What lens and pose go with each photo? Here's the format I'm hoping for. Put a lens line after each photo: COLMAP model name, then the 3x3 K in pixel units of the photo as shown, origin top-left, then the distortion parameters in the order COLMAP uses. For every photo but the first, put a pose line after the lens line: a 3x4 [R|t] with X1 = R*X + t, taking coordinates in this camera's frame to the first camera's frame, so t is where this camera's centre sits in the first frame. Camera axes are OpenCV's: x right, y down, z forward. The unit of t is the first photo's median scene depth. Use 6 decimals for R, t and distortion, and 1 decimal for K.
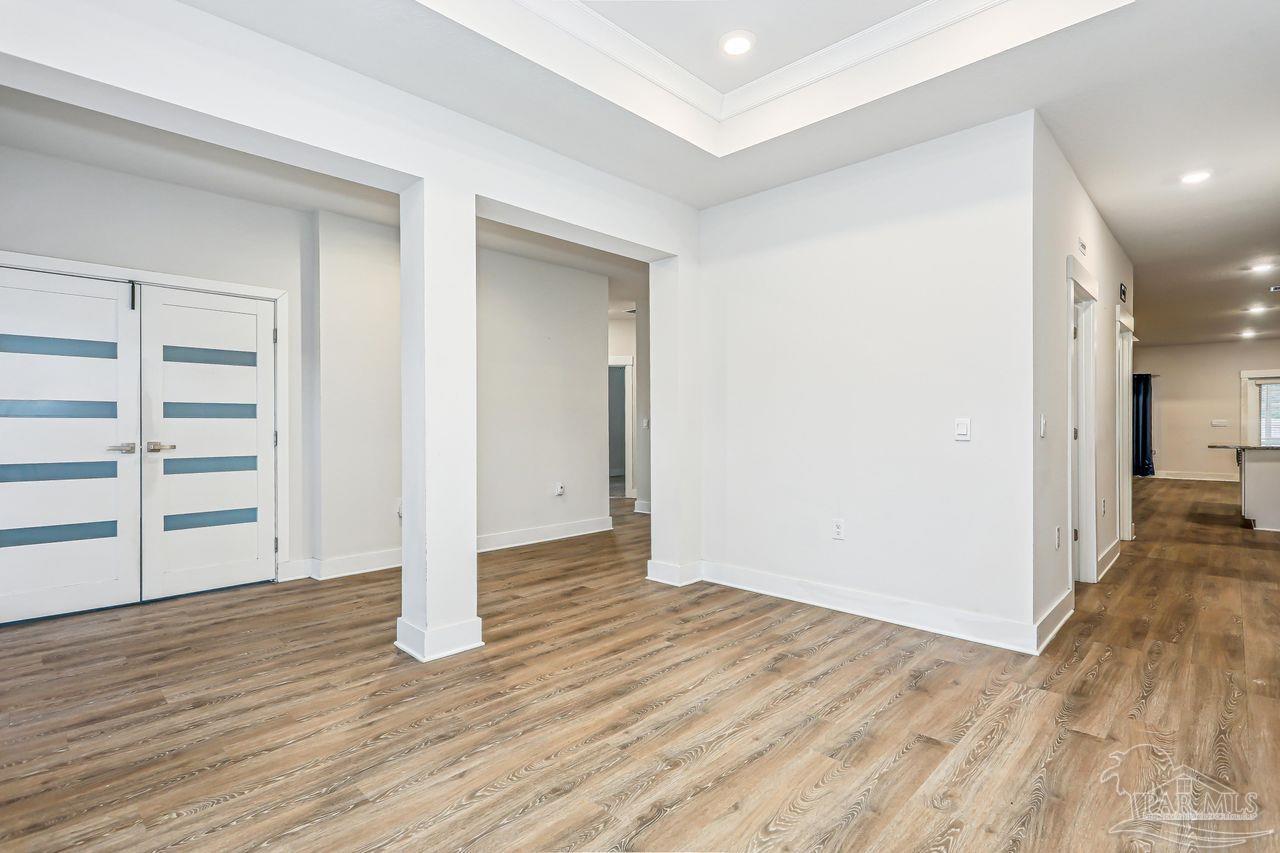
lens RADIAL K [[623.9, 0, 625.8], [0, 623.9, 418.9], [0, 0, 1]] dist [-0.001552, 0.000290]
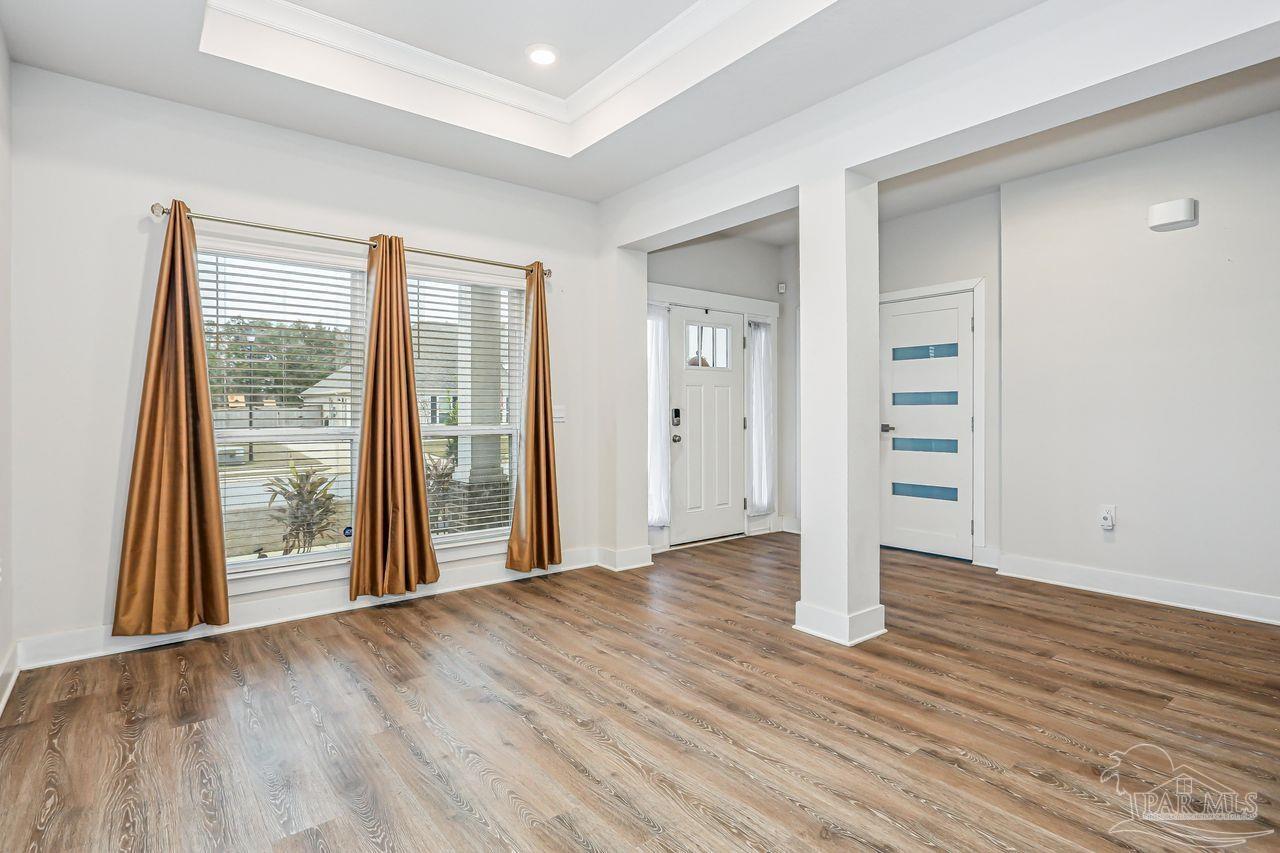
lens RADIAL K [[623.9, 0, 625.8], [0, 623.9, 418.9], [0, 0, 1]] dist [-0.001552, 0.000290]
pose [[-0.130719, 0.013044, -0.991334, 0.812405], [0.015012, 0.999825, 0.011176, 0.003961], [0.991306, -0.013421, -0.130892, 0.865489]]
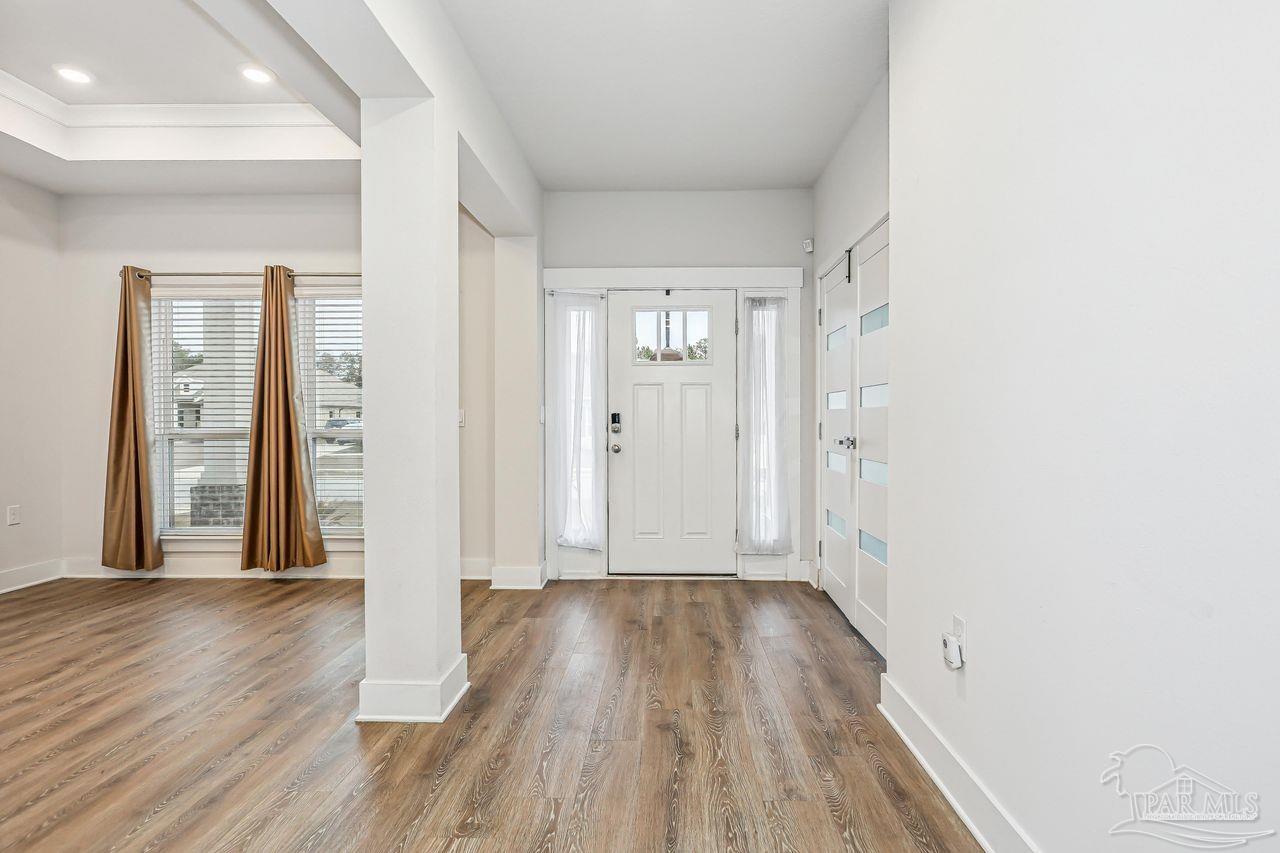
lens RADIAL K [[633.4, 0, 636.9], [0, 633.4, 429.3], [0, 0, 1]] dist [0.010048, 0.001405]
pose [[-0.721783, 0.012629, -0.692004, 0.048400], [0.007912, 0.999919, 0.009995, 0.021416], [0.692074, 0.001739, -0.721824, 1.916783]]
